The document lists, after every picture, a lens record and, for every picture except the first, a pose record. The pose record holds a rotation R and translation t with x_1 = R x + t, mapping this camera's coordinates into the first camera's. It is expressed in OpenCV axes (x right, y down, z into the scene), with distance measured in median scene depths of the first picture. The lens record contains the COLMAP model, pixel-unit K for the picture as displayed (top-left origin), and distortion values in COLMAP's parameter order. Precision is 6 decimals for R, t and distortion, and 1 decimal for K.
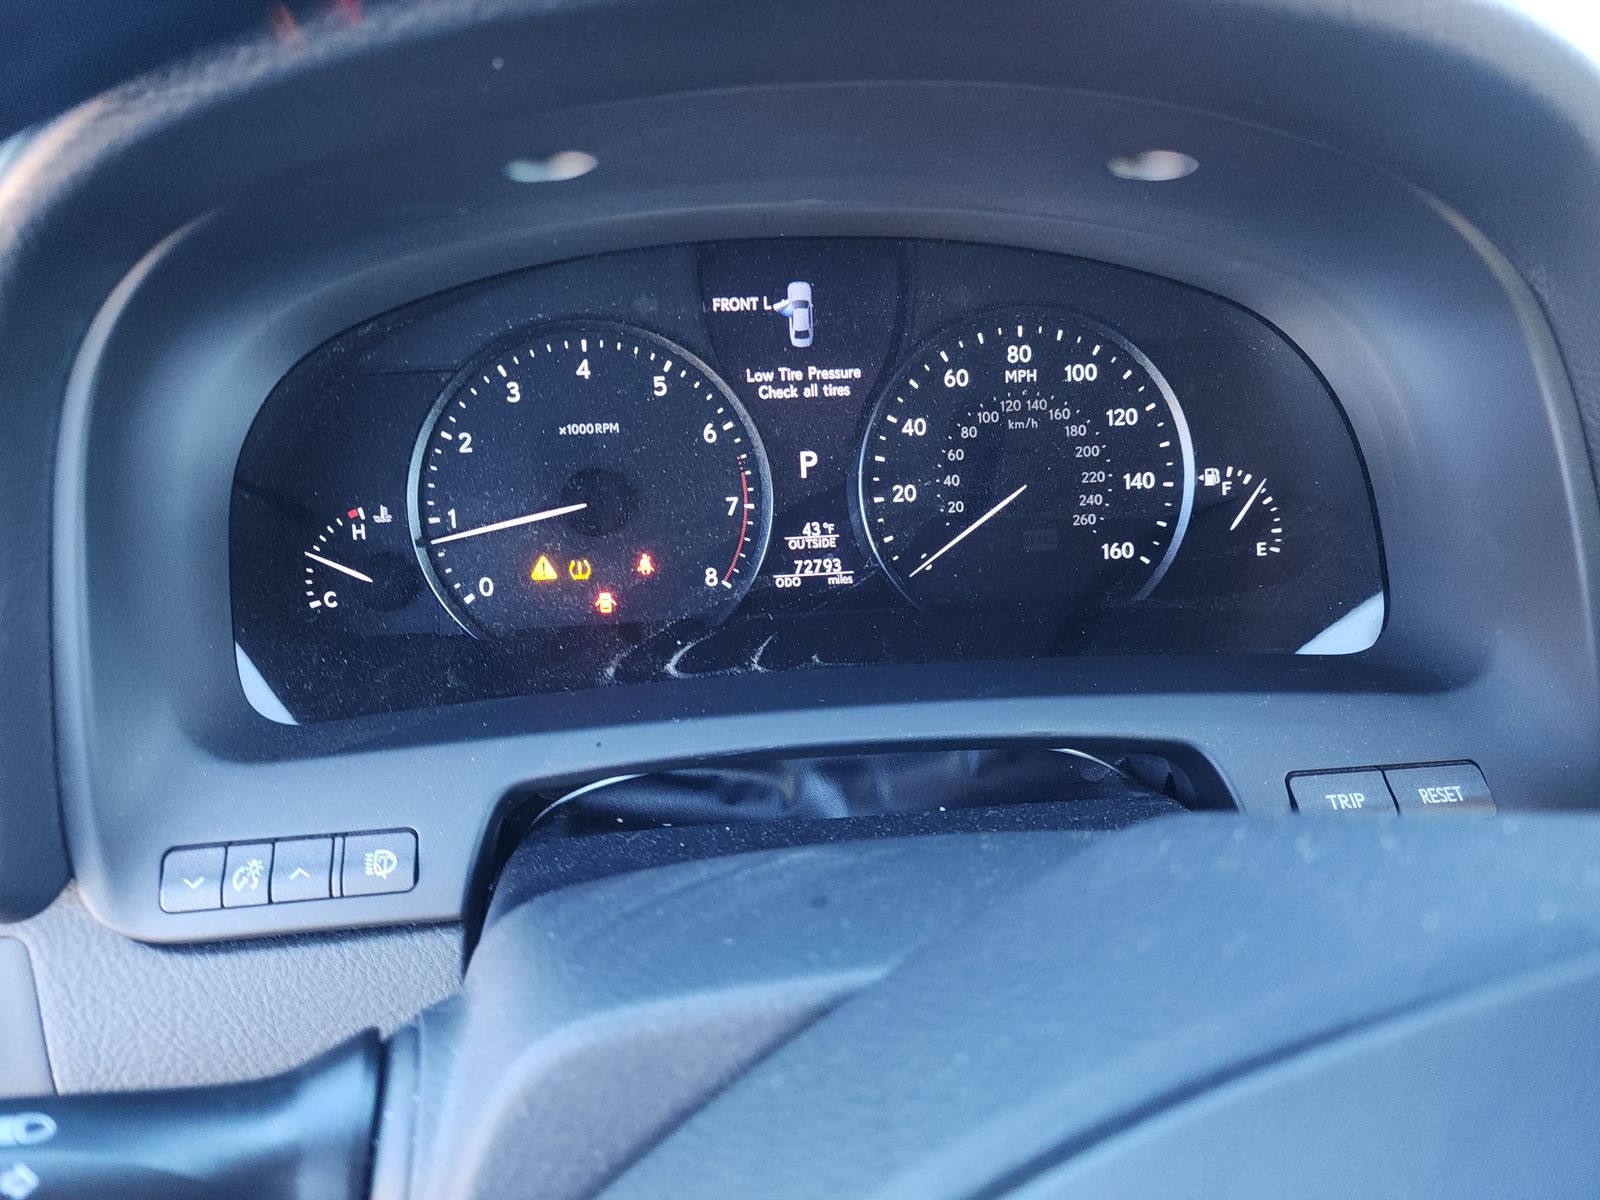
lens RADIAL K [[1061.4, 0, 777.6], [0, 1061.4, 555.5], [0, 0, 1]] dist [0.046346, -0.001759]
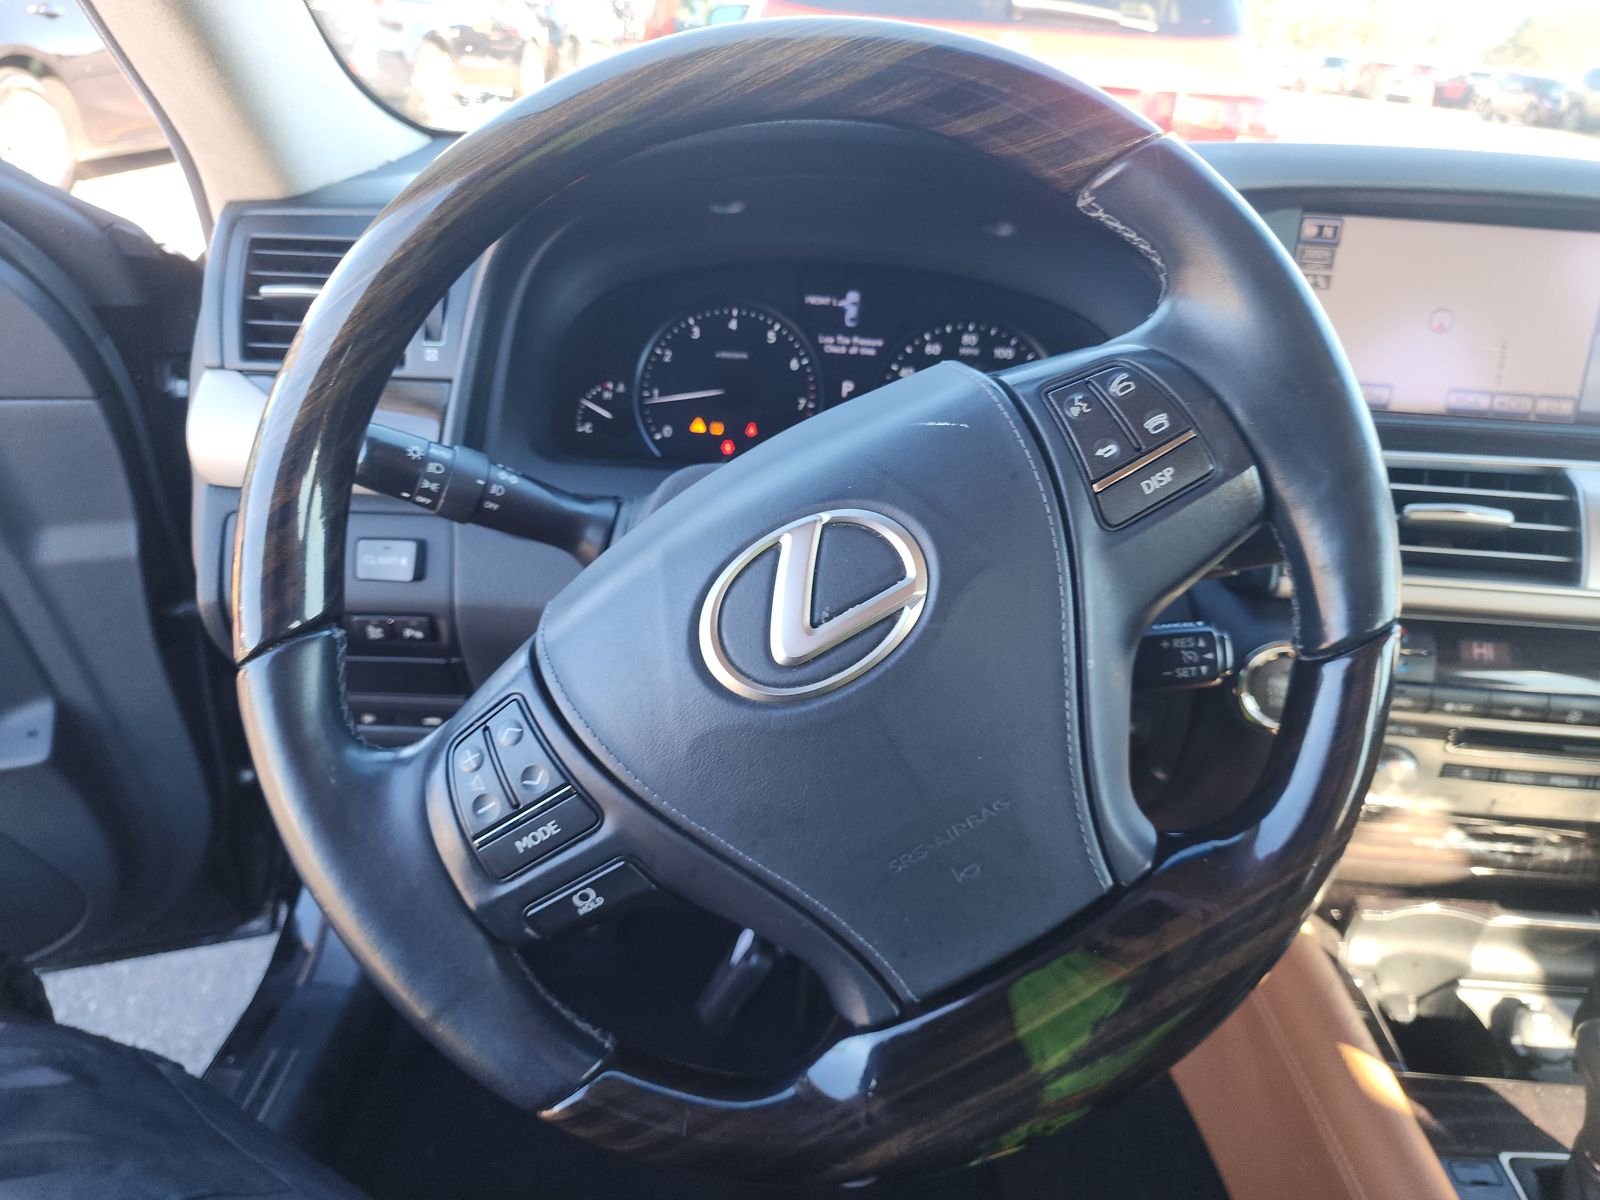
lens RADIAL K [[1124.5, 0, 797.4], [0, 1124.5, 569.9], [0, 0, 1]] dist [0.047933, 0.000312]
pose [[0.985197, 0.108874, -0.132415, 0.235758], [-0.126170, 0.983436, -0.130134, 0.484514], [0.116054, 0.144914, 0.982615, -0.865900]]
